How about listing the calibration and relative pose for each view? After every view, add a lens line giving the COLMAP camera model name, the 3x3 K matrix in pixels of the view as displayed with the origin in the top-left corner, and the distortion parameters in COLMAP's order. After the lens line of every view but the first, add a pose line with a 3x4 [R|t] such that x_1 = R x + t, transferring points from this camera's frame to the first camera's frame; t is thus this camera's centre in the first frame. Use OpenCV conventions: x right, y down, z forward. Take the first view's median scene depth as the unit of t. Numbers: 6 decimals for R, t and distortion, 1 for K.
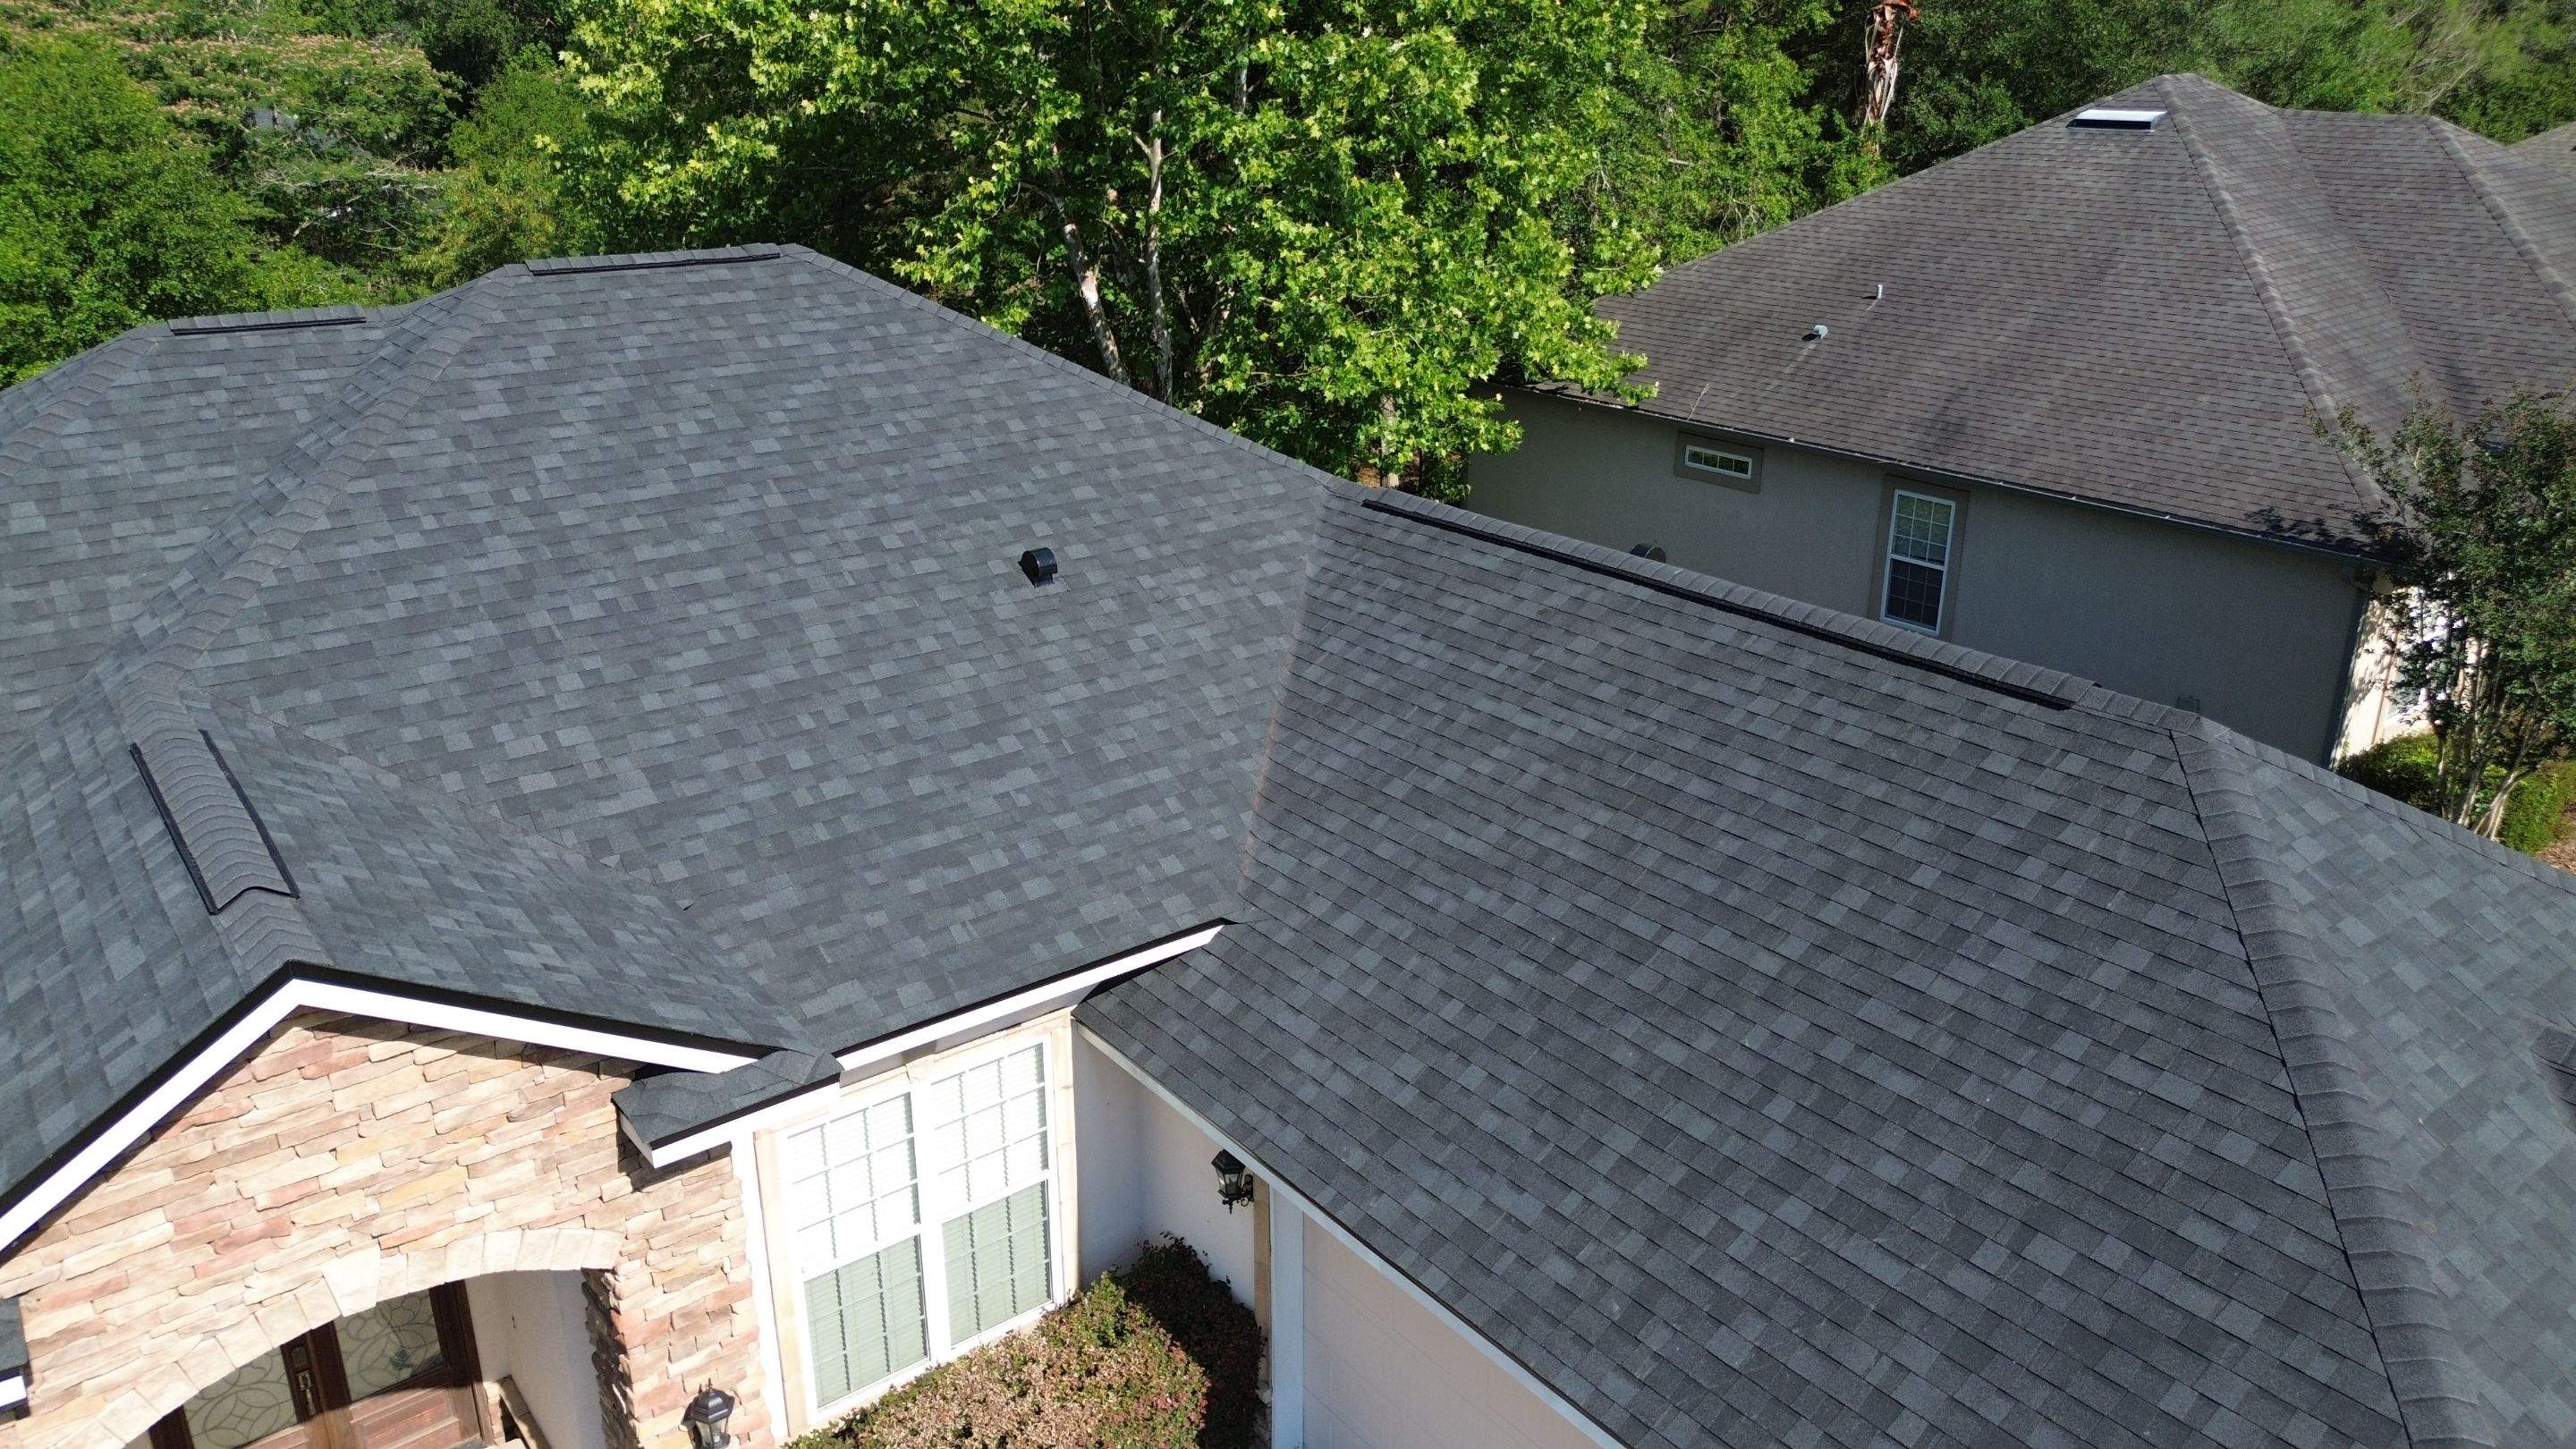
lens RADIAL K [[1828.4, 0, 1298.5], [0, 1828.4, 719.8], [0, 0, 1]] dist [0.072554, -0.071213]
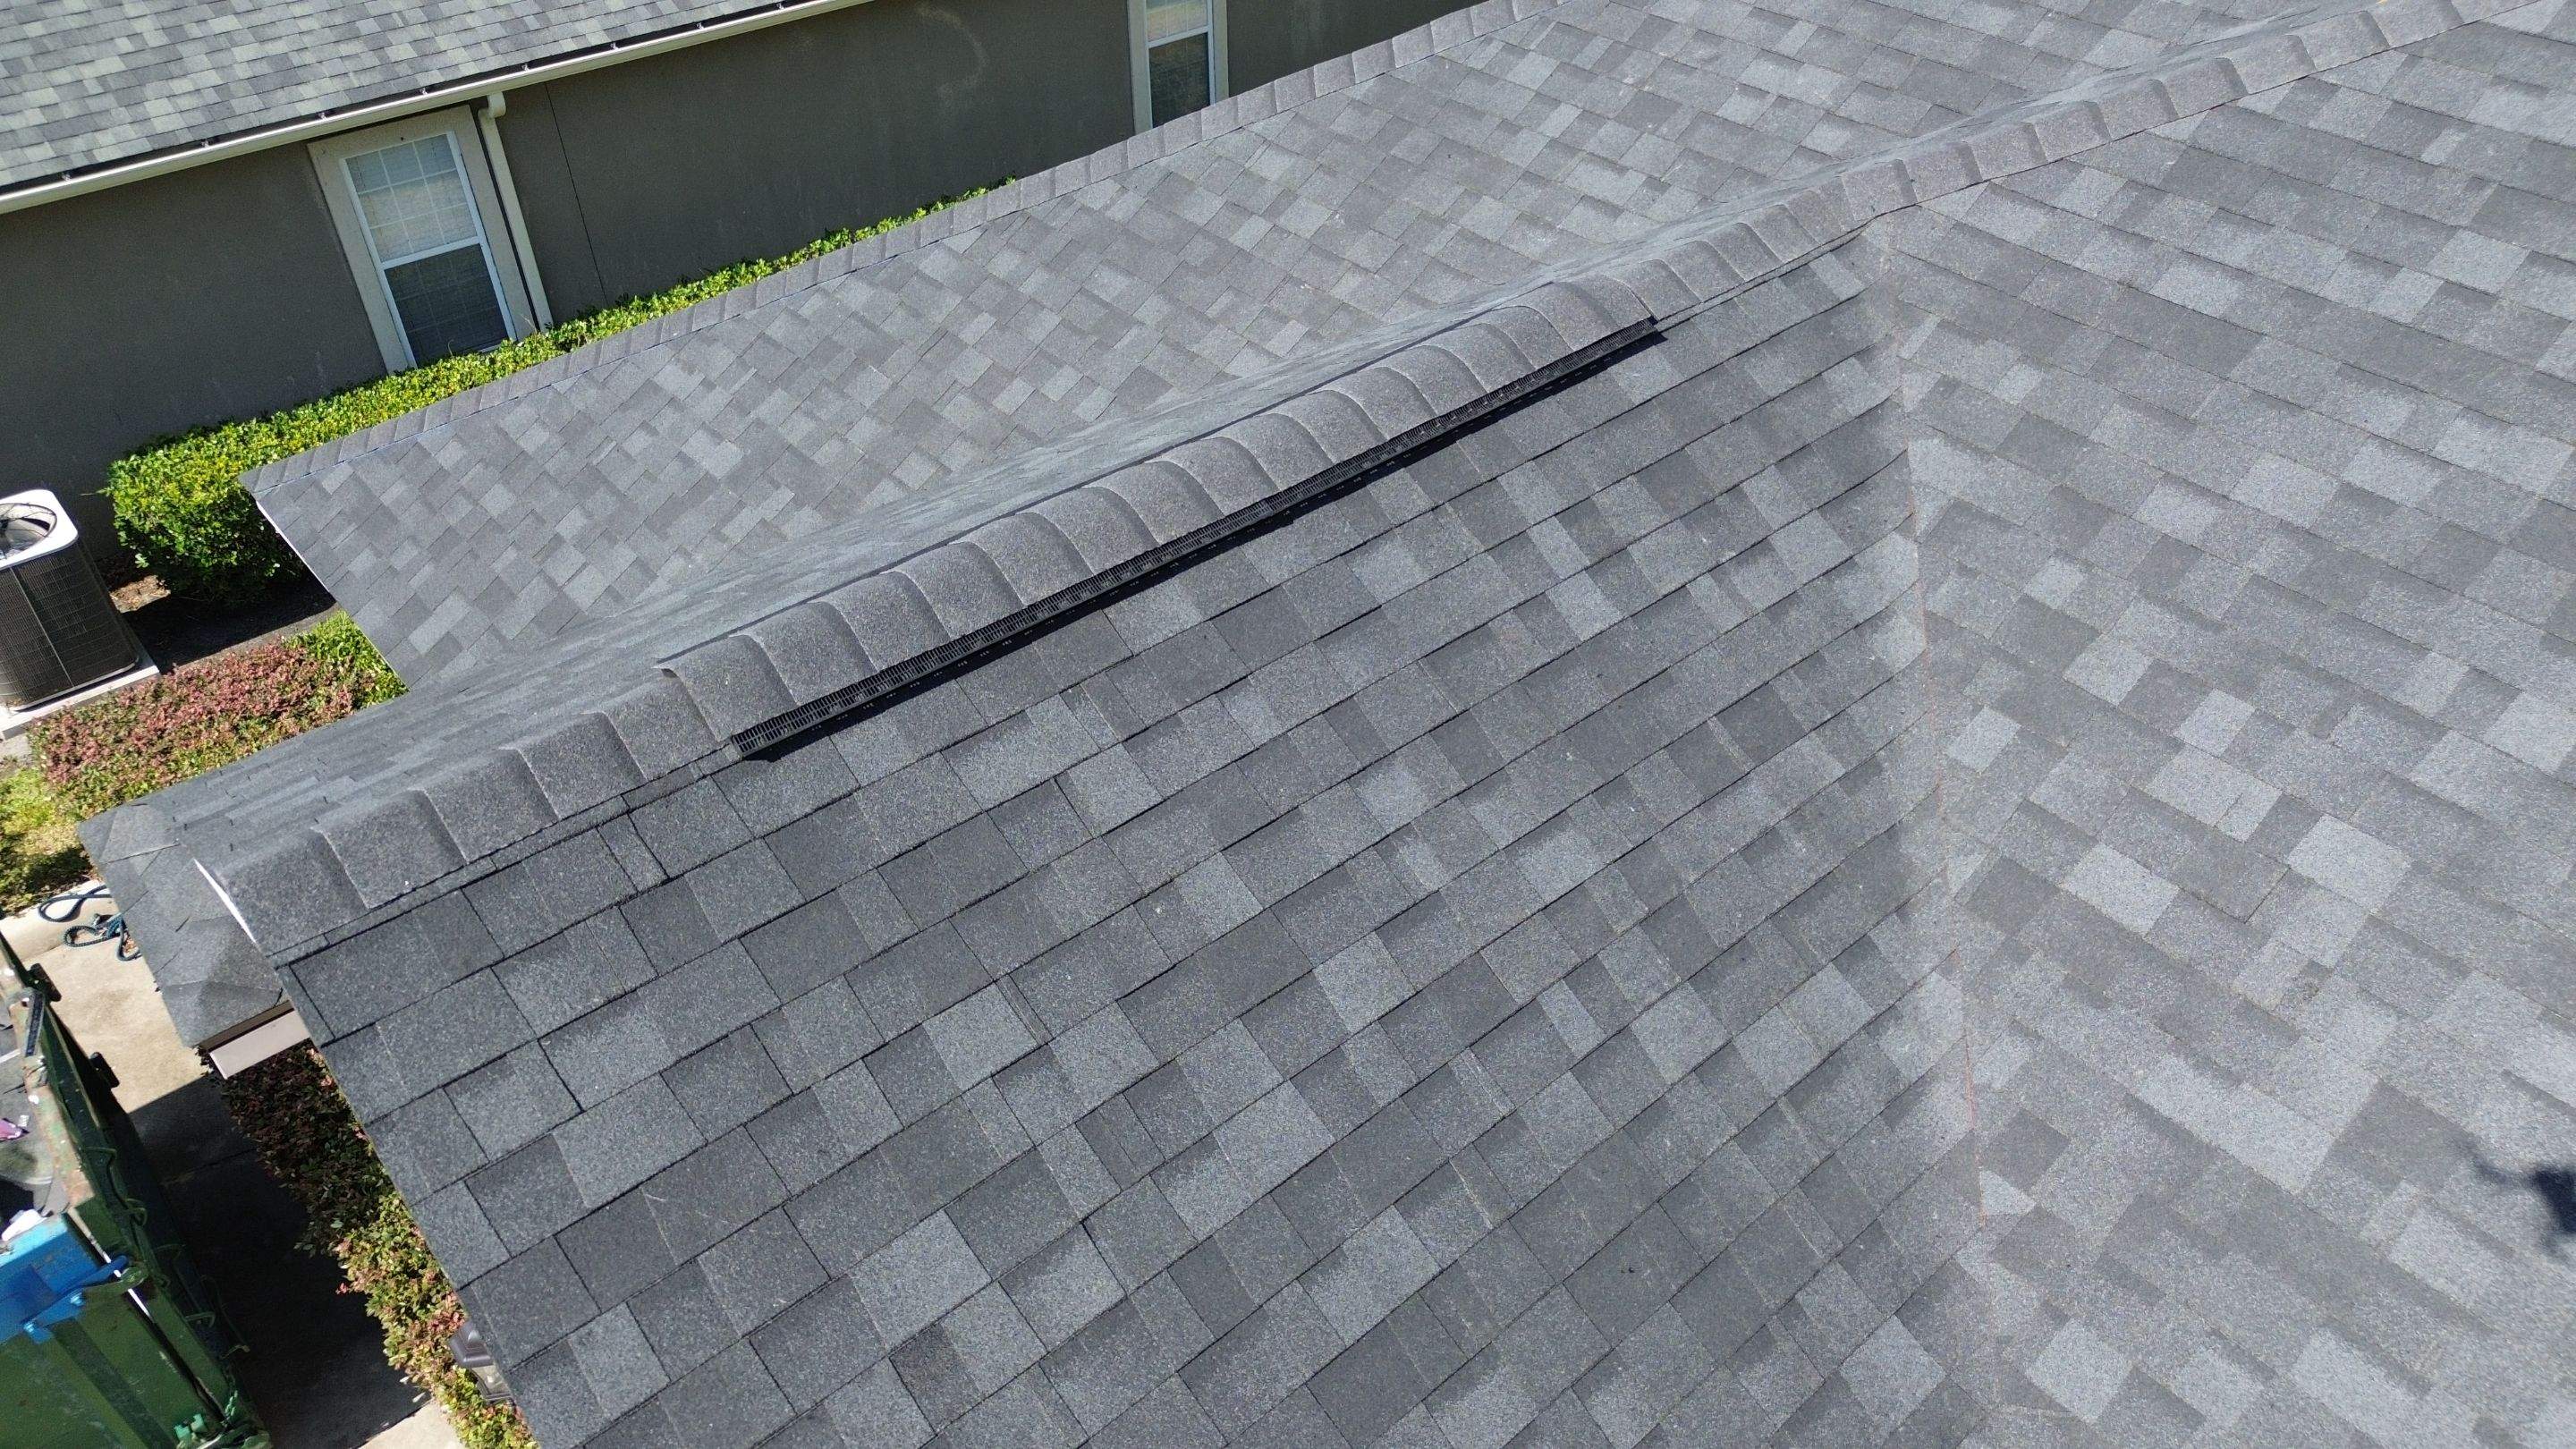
lens RADIAL K [[1828.4, 0, 1301.9], [0, 1828.4, 721.2], [0, 0, 1]] dist [0.072554, -0.071213]
pose [[0.061634, 0.632766, -0.771886, -0.150826], [-0.352285, 0.737375, 0.576345, -0.127852], [0.933861, 0.236401, 0.268361, 0.680511]]
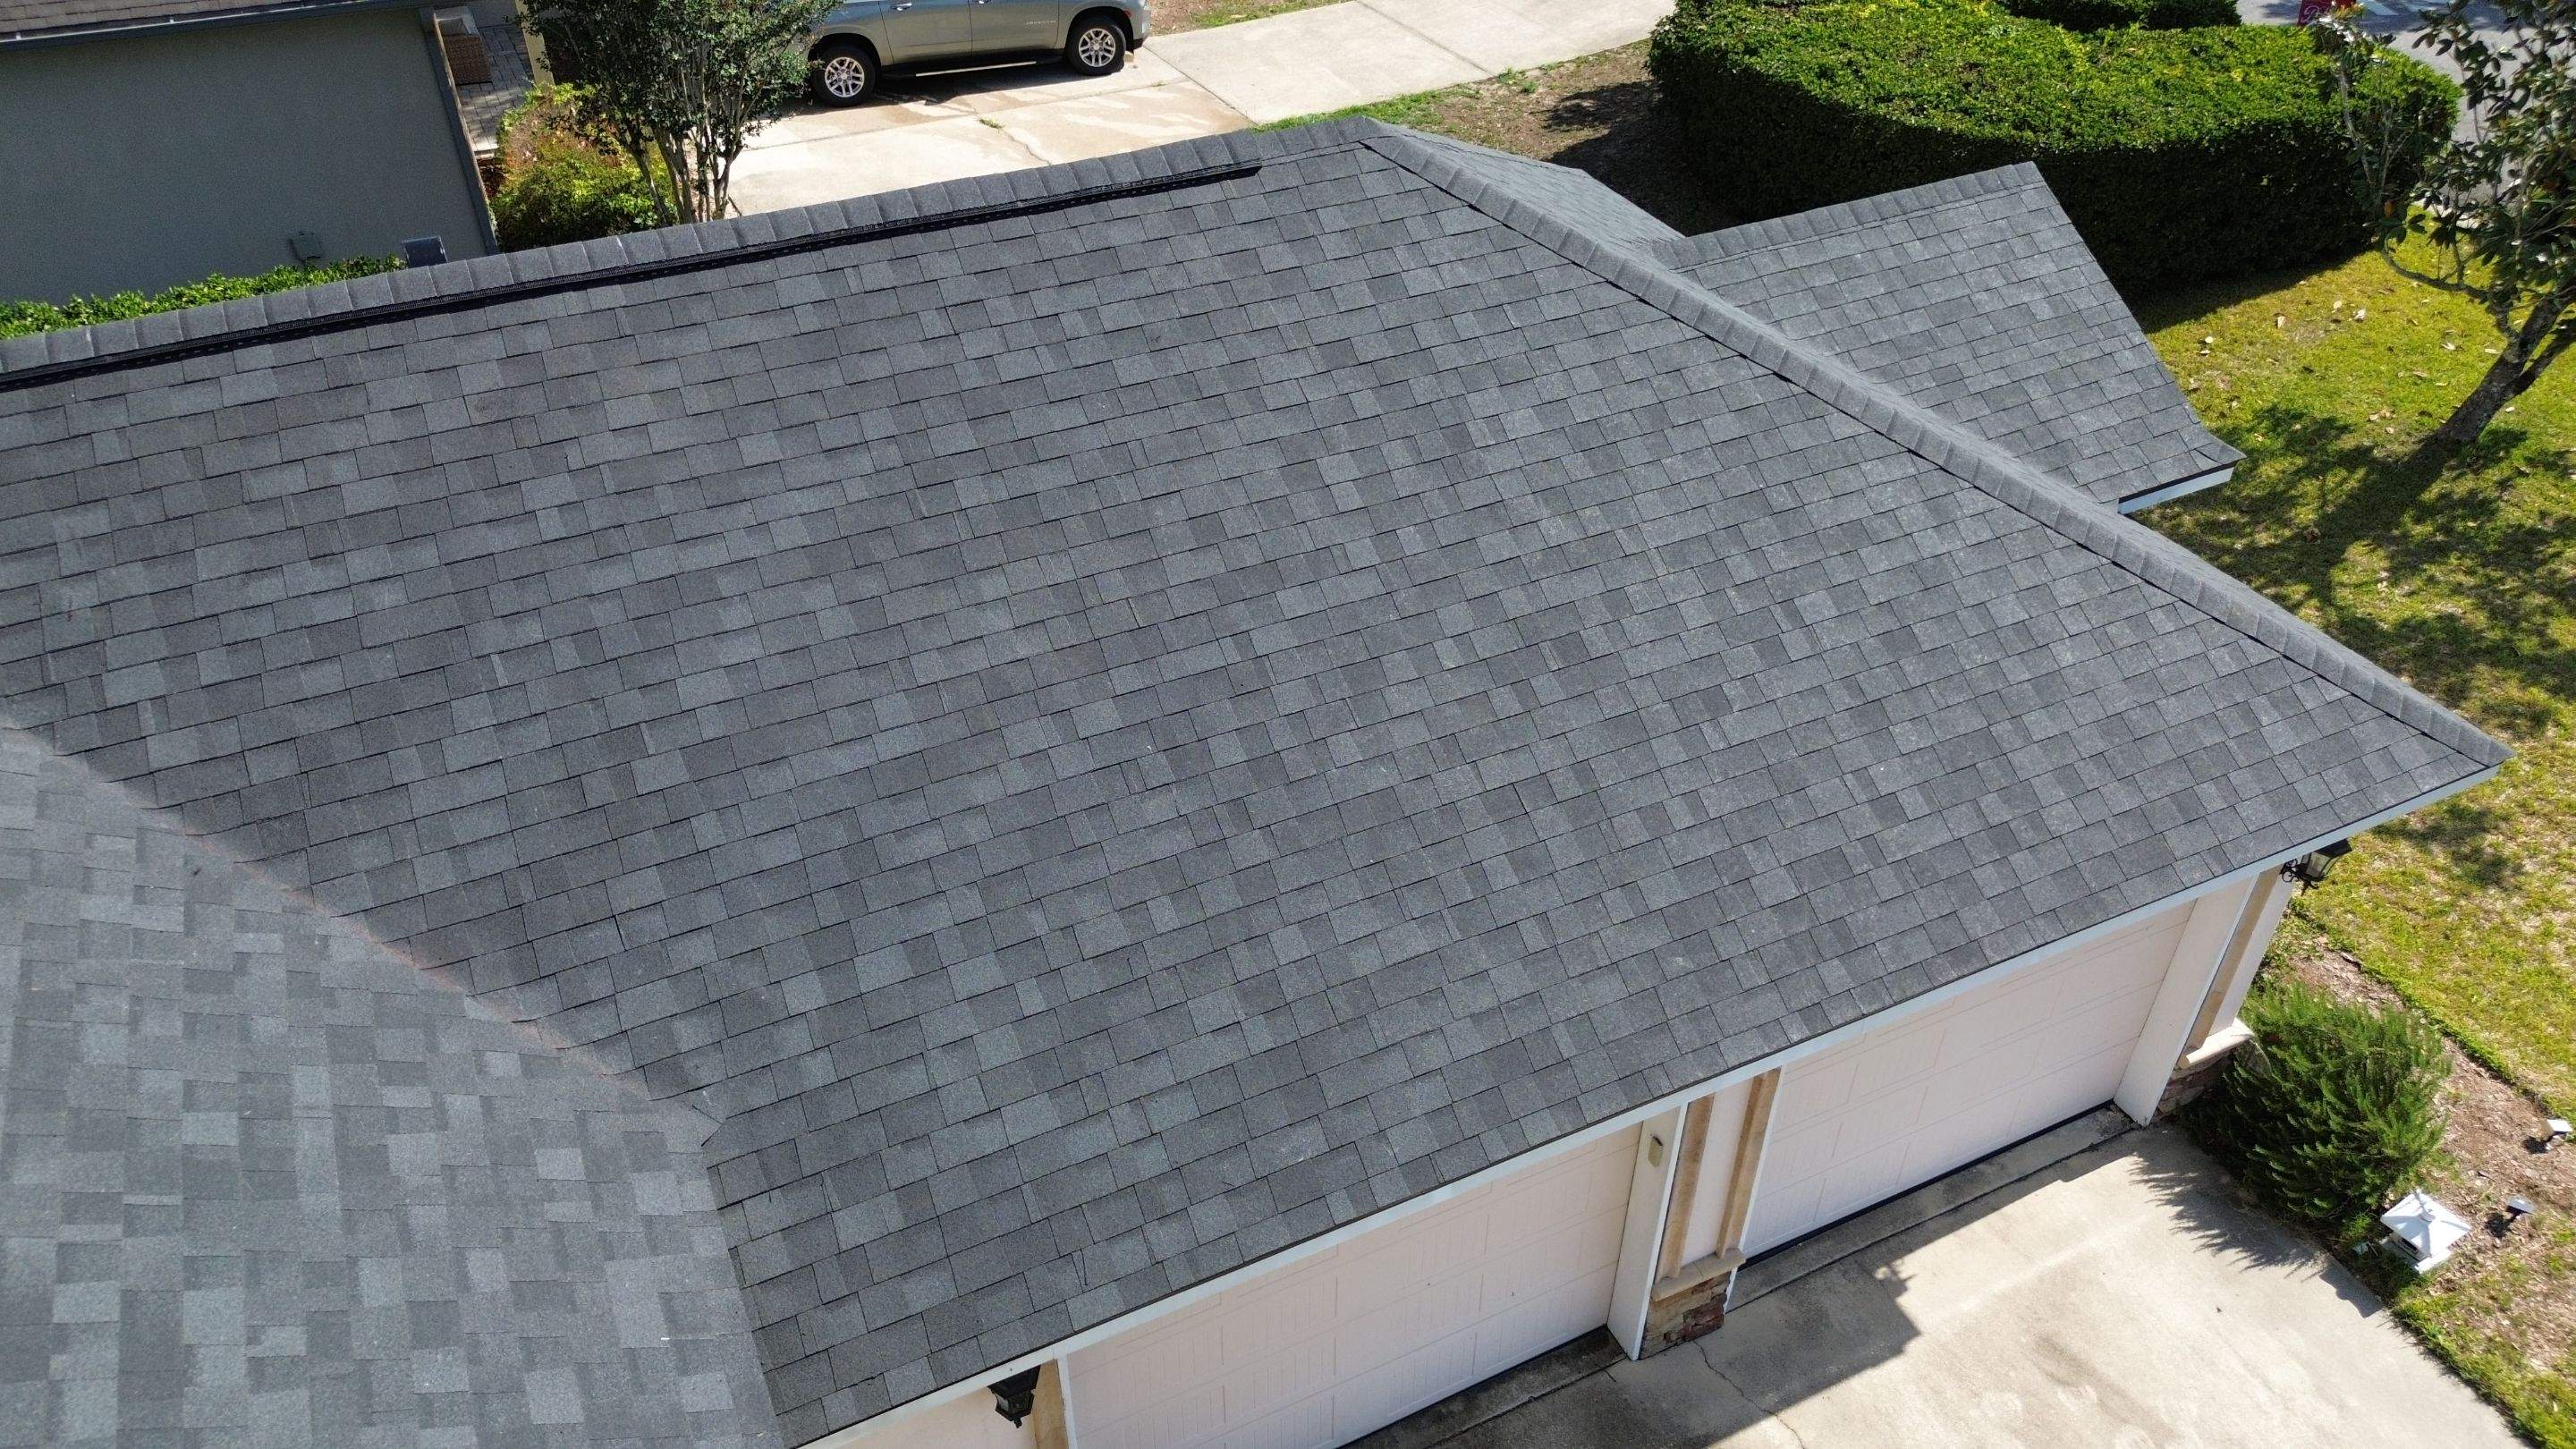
lens RADIAL K [[1828.4, 0, 1299.0], [0, 1828.4, 717.6], [0, 0, 1]] dist [0.072554, -0.071213]
pose [[0.207719, -0.595515, 0.776025, -0.348197], [0.343902, 0.787143, 0.511994, -0.206250], [-0.915743, 0.160525, 0.368303, 0.607526]]
